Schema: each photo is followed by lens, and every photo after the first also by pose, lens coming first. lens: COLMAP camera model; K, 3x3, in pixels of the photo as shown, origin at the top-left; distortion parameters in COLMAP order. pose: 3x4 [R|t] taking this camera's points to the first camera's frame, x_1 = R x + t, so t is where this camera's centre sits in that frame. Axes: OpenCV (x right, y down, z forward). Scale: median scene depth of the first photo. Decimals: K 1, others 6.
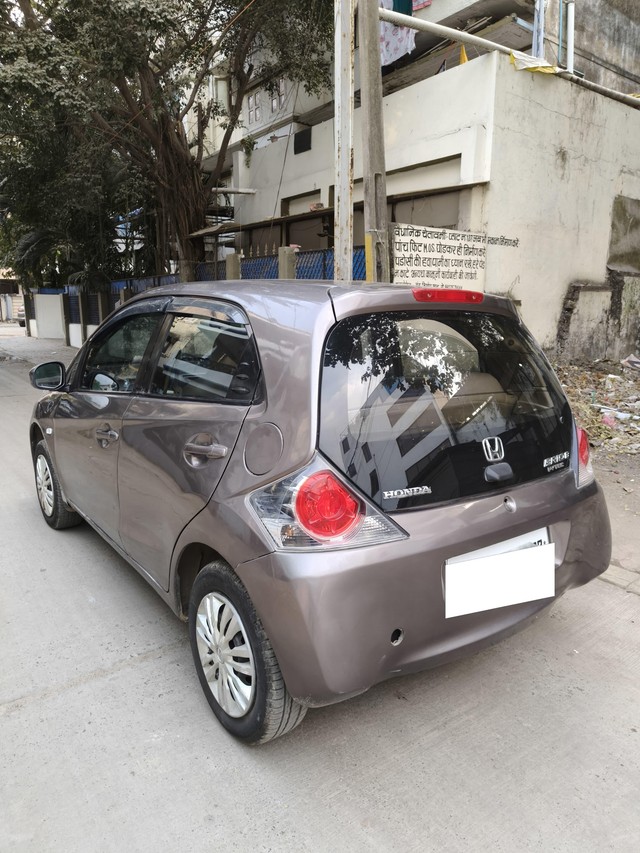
lens RADIAL K [[598.4, 0, 331.2], [0, 598.4, 425.9], [0, 0, 1]] dist [0.005281, 0.001206]
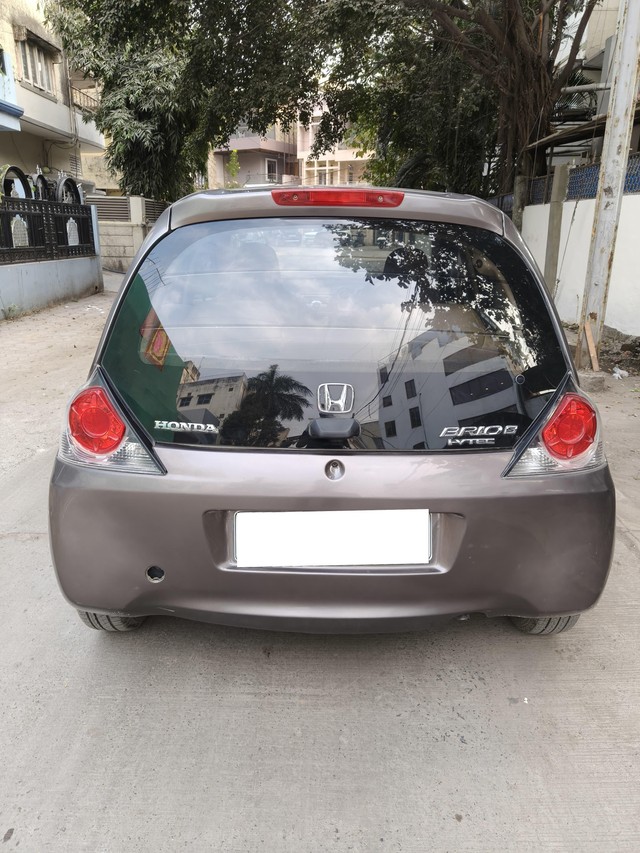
lens RADIAL K [[598.4, 0, 331.2], [0, 598.4, 425.9], [0, 0, 1]] dist [0.005281, 0.001206]
pose [[0.794936, 0.178934, -0.579706, 0.722502], [-0.110040, 0.982194, 0.152272, -0.044106], [0.596630, -0.057256, 0.800471, 0.368109]]
